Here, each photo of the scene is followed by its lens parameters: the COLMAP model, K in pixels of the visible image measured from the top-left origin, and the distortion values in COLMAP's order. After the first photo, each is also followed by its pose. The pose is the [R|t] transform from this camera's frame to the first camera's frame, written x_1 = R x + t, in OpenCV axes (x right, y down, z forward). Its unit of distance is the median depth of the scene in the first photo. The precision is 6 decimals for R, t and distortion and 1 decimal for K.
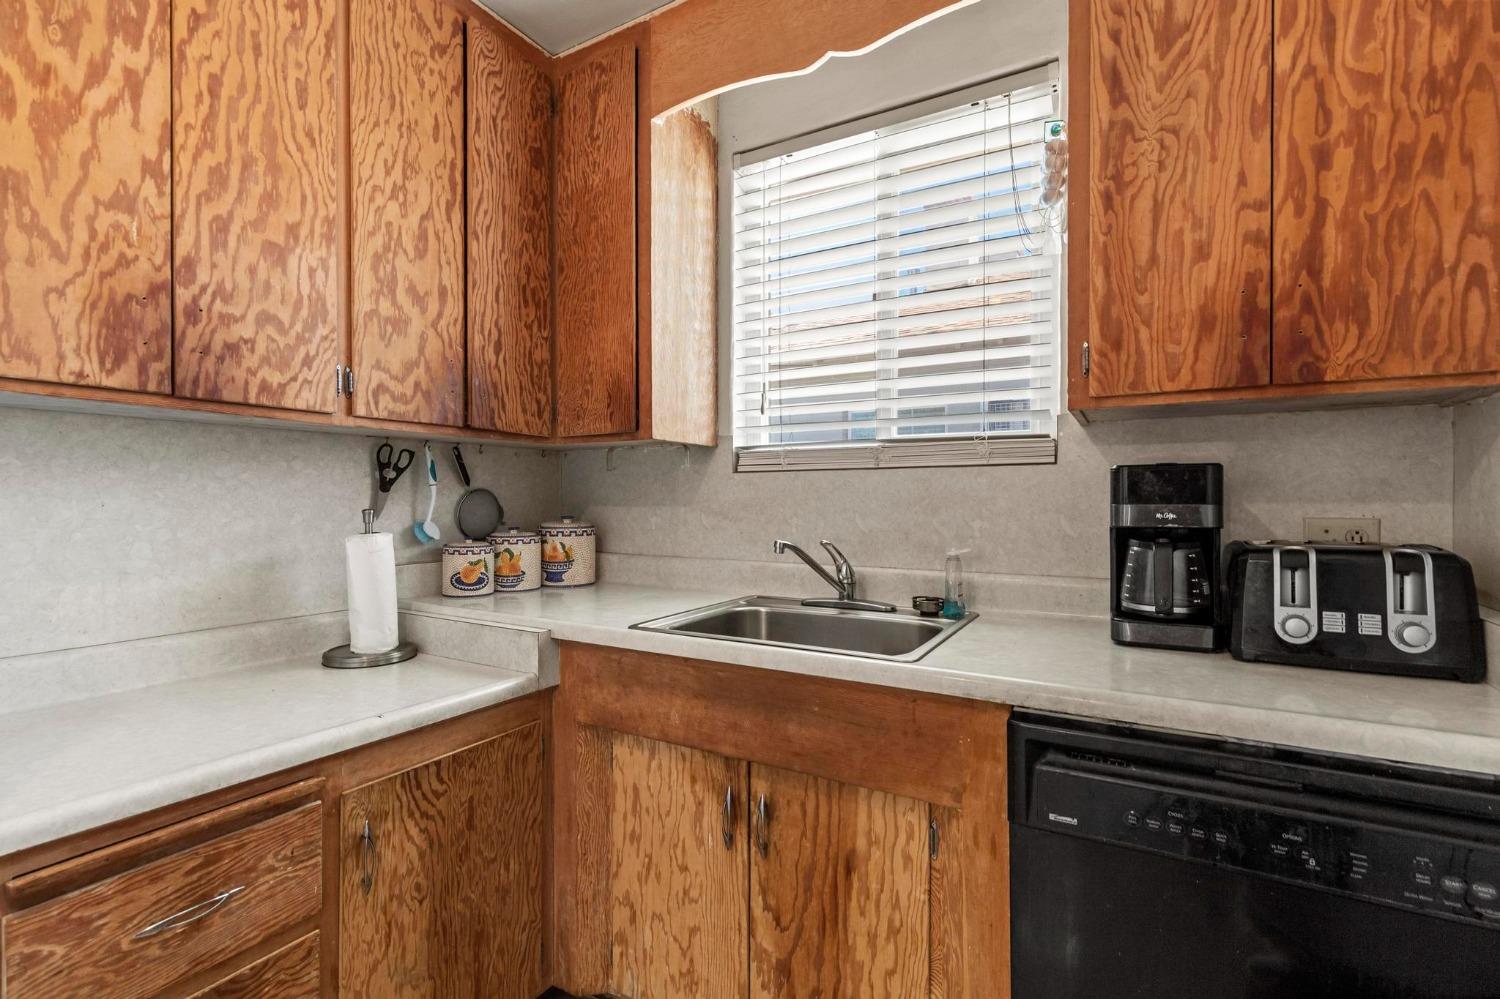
lens RADIAL K [[681.9, 0, 773.7], [0, 681.9, 504.1], [0, 0, 1]] dist [0.006485, -0.000372]
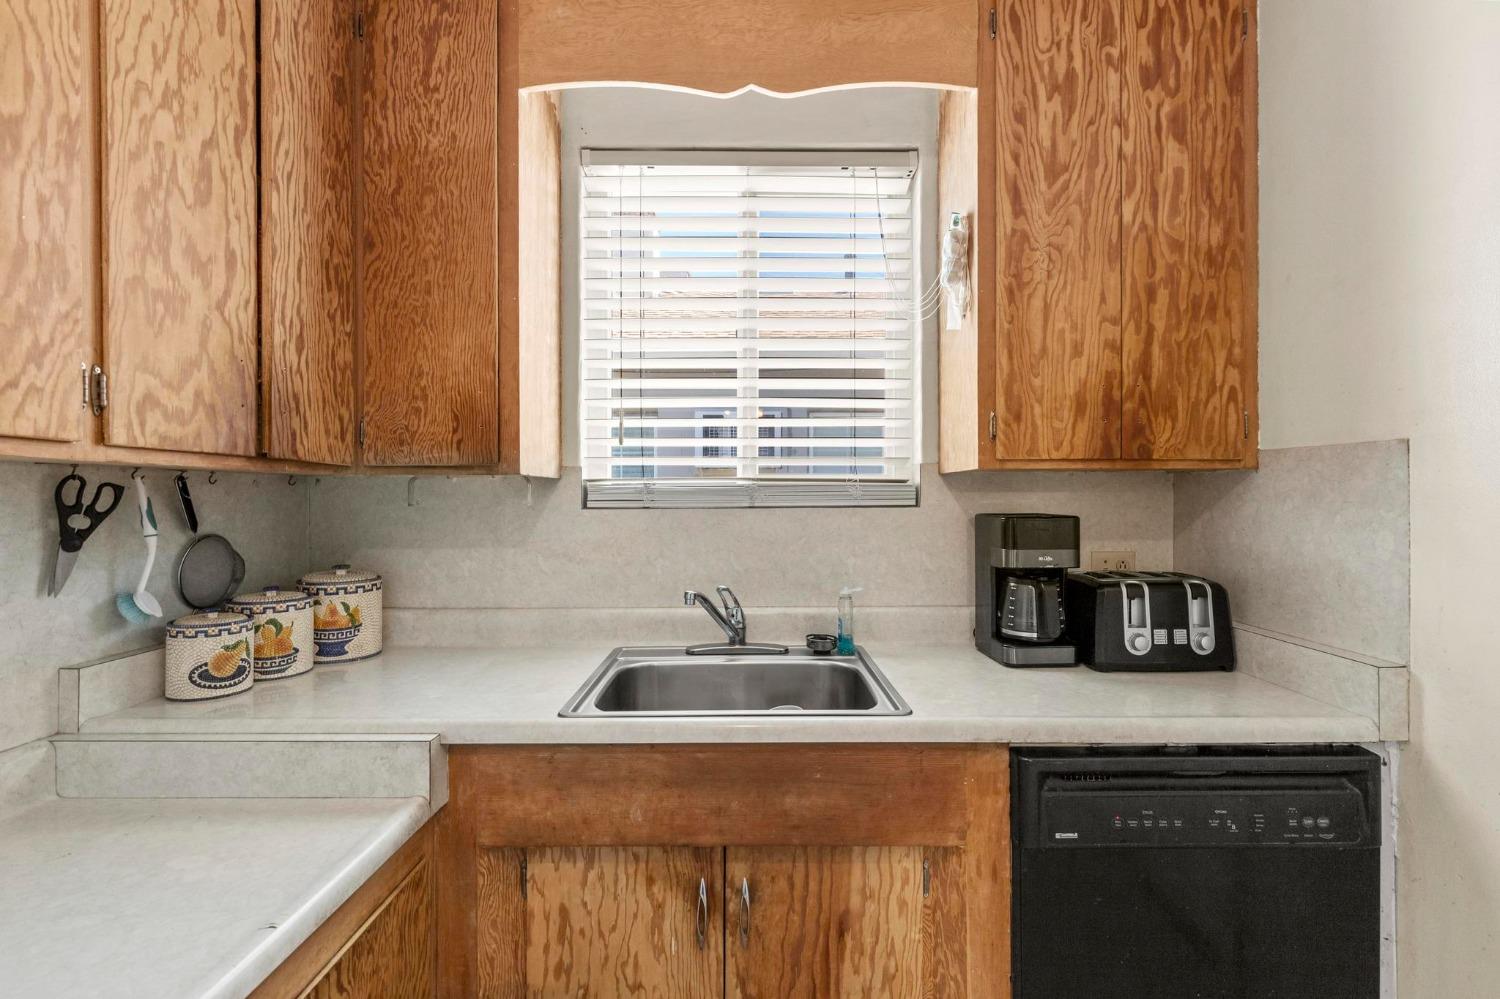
lens RADIAL K [[681.9, 0, 755.6], [0, 681.9, 498.5], [0, 0, 1]] dist [0.006485, -0.000372]
pose [[0.866104, -0.002149, 0.499858, -0.476077], [0.004477, 0.999984, -0.003457, -0.086677], [-0.499843, 0.005231, 0.866100, 0.194281]]
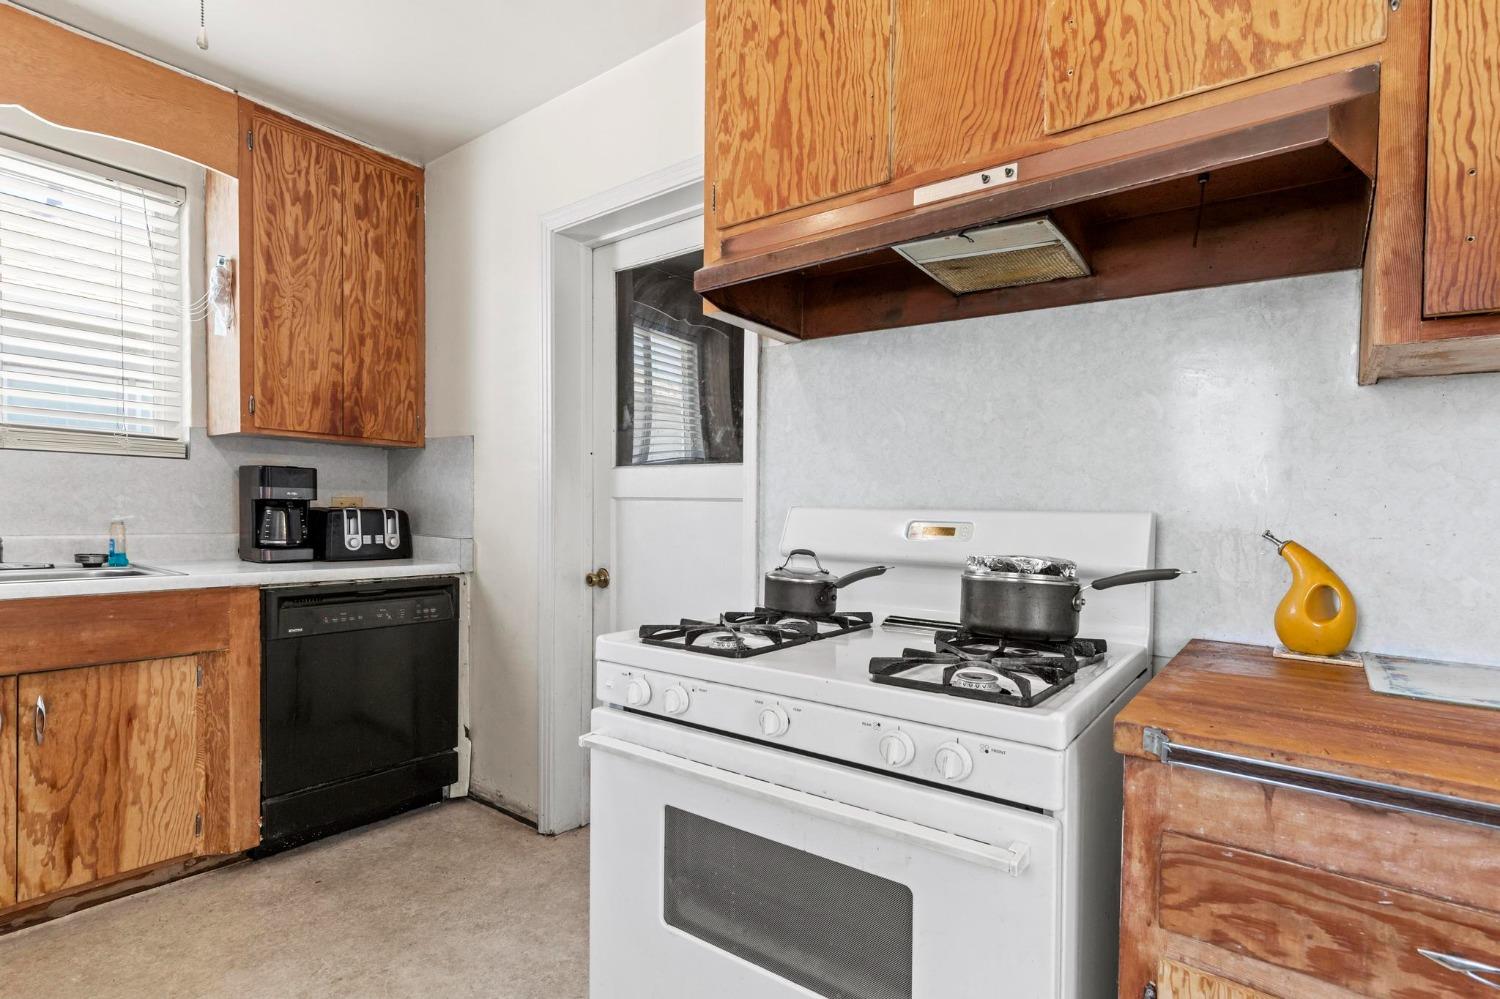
lens RADIAL K [[713.8, 0, 791.1], [0, 713.8, 531.3], [0, 0, 1]] dist [0.007454, 0.000524]
pose [[0.093843, -0.024894, 0.995276, -1.295687], [-0.012778, 0.999575, 0.026206, 0.051664], [-0.995505, -0.015177, 0.093485, -0.593618]]
